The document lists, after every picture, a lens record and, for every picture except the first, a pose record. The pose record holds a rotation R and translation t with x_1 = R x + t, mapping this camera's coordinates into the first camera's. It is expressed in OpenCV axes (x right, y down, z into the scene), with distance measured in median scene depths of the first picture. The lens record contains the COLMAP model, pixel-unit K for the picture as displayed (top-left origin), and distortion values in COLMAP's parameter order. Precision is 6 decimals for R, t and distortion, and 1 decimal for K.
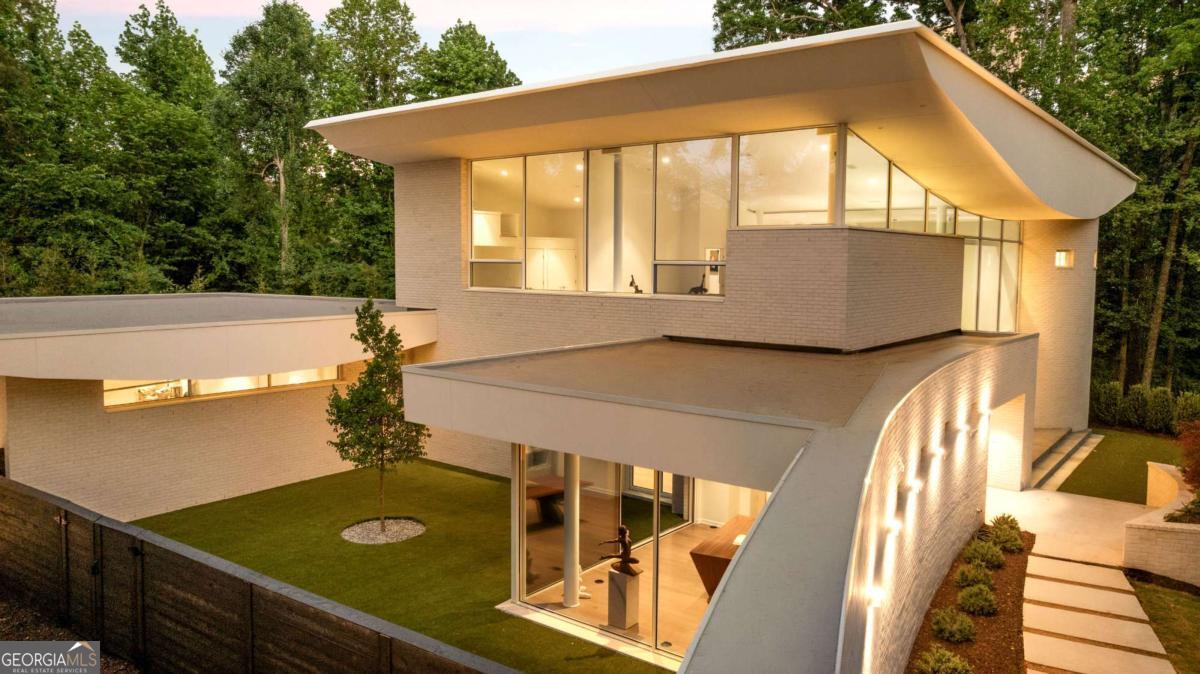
lens RADIAL K [[835.2, 0, 600.0], [0, 835.2, 337.0], [0, 0, 1]] dist [-0.097265, 0.109560]
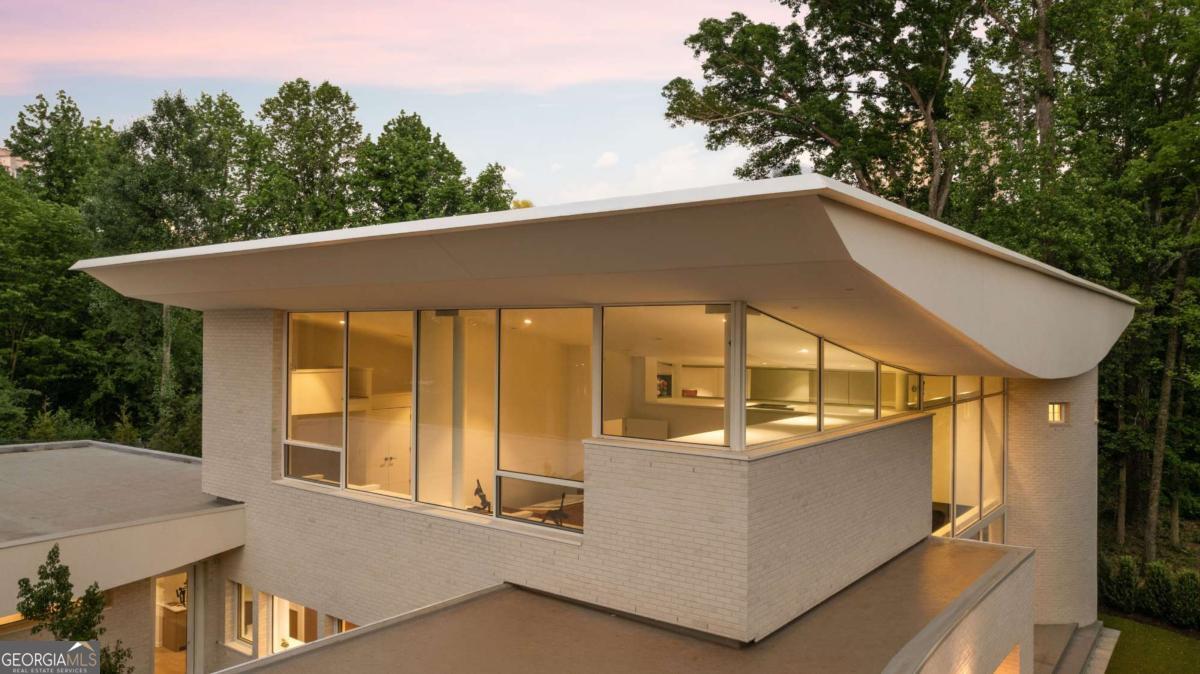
lens RADIAL K [[835.2, 0, 600.0], [0, 835.2, 337.0], [0, 0, 1]] dist [-0.097265, 0.109560]
pose [[0.999882, 0.001478, 0.015270, 0.057289], [-0.000075, 0.995805, -0.091497, -0.056730], [-0.015341, 0.091485, 0.995688, 0.110766]]
